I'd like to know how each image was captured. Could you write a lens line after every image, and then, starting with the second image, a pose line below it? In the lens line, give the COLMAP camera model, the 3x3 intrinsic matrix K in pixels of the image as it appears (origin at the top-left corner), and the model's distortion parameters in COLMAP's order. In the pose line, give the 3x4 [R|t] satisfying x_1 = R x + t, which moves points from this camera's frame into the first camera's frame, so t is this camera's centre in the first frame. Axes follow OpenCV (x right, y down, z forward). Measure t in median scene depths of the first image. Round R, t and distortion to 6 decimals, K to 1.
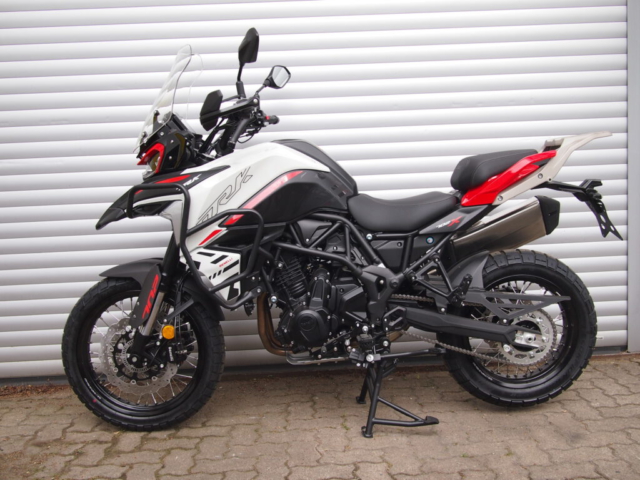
lens RADIAL K [[803.1, 0, 320.0], [0, 803.1, 240.0], [0, 0, 1]] dist [-0.007600, 0.026587]
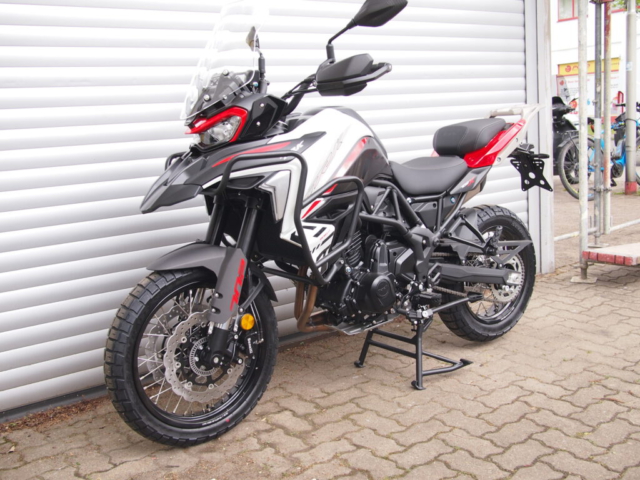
lens RADIAL K [[803.1, 0, 320.0], [0, 803.1, 240.0], [0, 0, 1]] dist [-0.007600, 0.026587]
pose [[0.848867, -0.088000, 0.521230, -0.591962], [0.067852, 0.996028, 0.057658, -0.020620], [-0.524234, -0.013577, 0.851466, 0.171576]]
